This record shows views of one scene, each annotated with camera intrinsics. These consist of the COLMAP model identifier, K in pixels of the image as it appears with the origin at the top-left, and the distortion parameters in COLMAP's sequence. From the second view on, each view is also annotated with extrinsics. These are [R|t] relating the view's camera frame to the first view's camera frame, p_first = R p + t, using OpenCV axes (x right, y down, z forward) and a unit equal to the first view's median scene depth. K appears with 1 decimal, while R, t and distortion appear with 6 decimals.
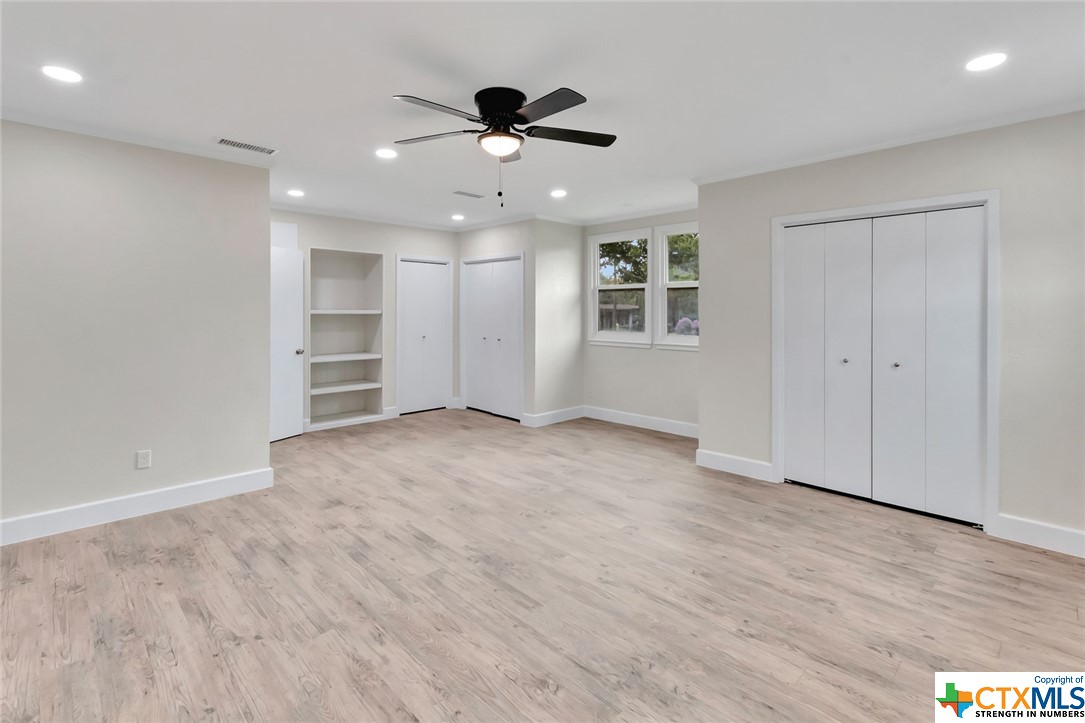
lens RADIAL K [[493.3, 0, 541.6], [0, 493.3, 363.2], [0, 0, 1]] dist [0.001389, 0.000107]
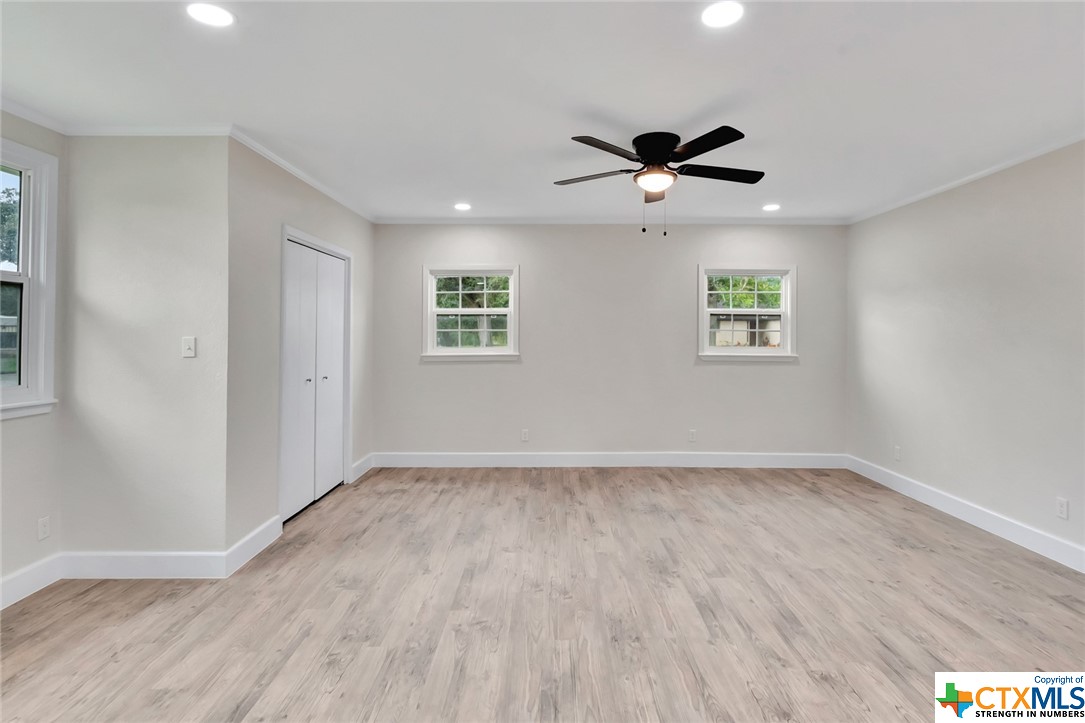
lens RADIAL K [[541.3, 0, 542.1], [0, 541.3, 325.2], [0, 0, 1]] dist [-0.004947, -0.001861]
pose [[-0.692269, 0.006781, 0.721608, -0.753581], [0.074009, 0.995350, 0.061647, -0.205486], [-0.717834, 0.096082, -0.689552, 1.905644]]
